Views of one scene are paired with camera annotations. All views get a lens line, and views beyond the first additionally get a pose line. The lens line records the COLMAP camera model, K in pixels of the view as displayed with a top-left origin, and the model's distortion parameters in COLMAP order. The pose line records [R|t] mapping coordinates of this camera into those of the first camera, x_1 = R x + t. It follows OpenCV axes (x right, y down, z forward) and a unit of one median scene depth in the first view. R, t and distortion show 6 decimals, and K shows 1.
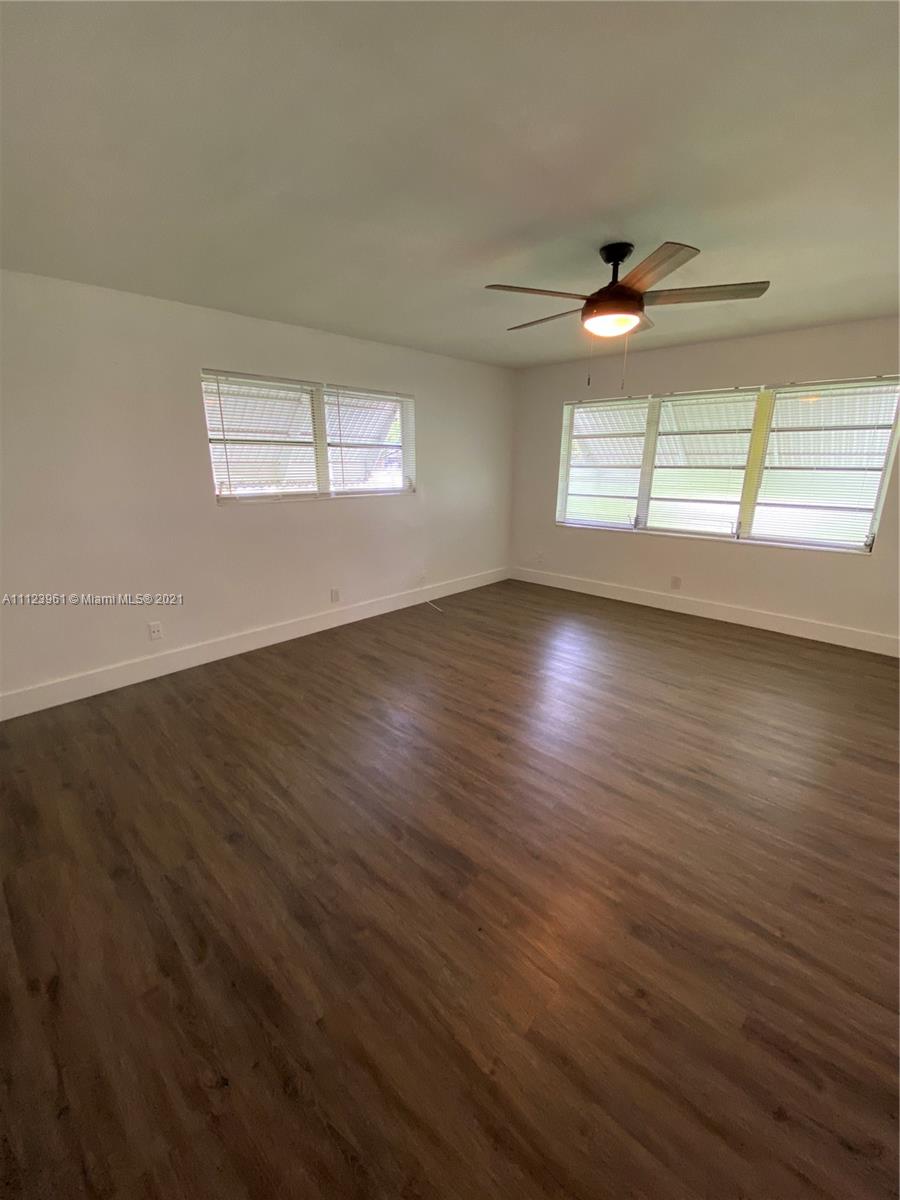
lens RADIAL K [[484.2, 0, 450.9], [0, 484.2, 596.2], [0, 0, 1]] dist [0.036776, -0.027796]
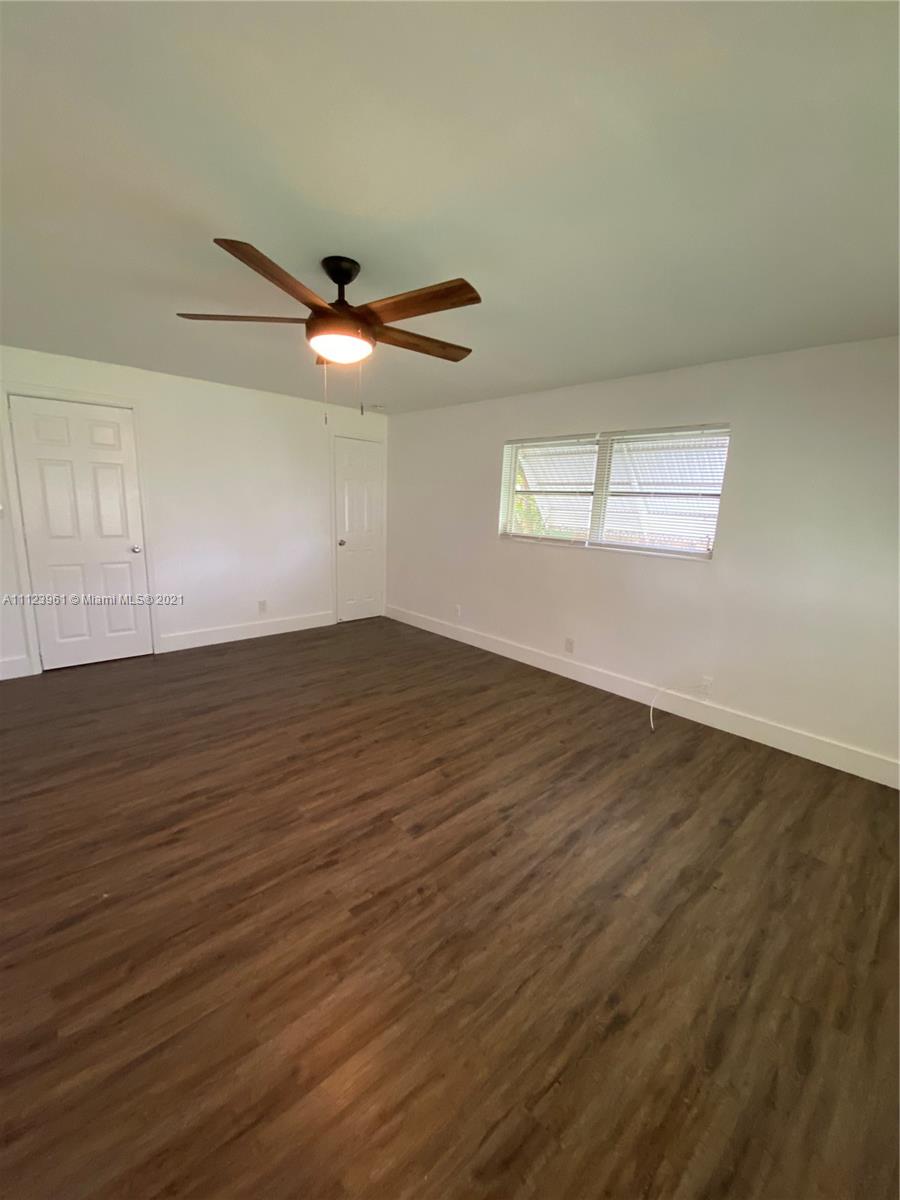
lens RADIAL K [[484.2, 0, 450.9], [0, 484.2, 596.2], [0, 0, 1]] dist [0.036776, -0.027796]
pose [[-0.052447, 0.191370, -0.980116, 0.764319], [-0.308891, 0.930226, 0.198158, -0.229590], [0.949650, 0.313142, 0.010325, 0.799239]]
